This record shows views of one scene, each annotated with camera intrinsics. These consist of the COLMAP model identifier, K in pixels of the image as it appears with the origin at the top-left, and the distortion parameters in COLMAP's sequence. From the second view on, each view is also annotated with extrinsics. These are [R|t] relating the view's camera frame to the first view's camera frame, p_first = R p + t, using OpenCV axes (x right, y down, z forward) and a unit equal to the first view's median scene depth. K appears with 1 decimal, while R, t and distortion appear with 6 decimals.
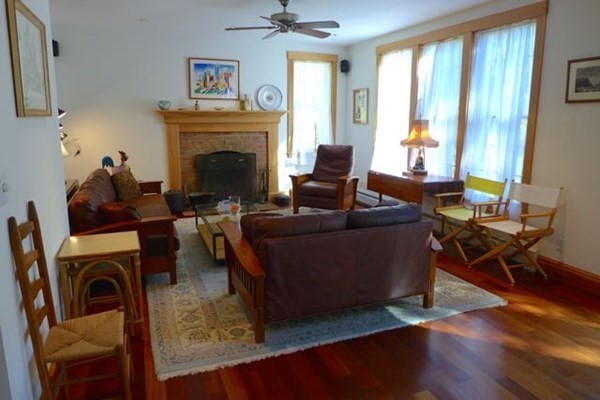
lens RADIAL K [[415.9, 0, 296.0], [0, 415.9, 195.3], [0, 0, 1]] dist [-0.035776, 0.001393]
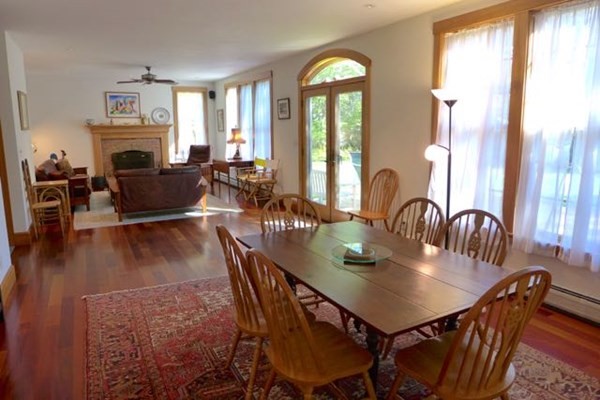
lens RADIAL K [[415.9, 0, 296.0], [0, 415.9, 195.3], [0, 0, 1]] dist [-0.035776, 0.001393]
pose [[0.994044, -0.029541, 0.104897, 0.282752], [0.031917, 0.999269, -0.021051, 0.118075], [-0.104199, 0.024274, 0.994260, -0.624340]]
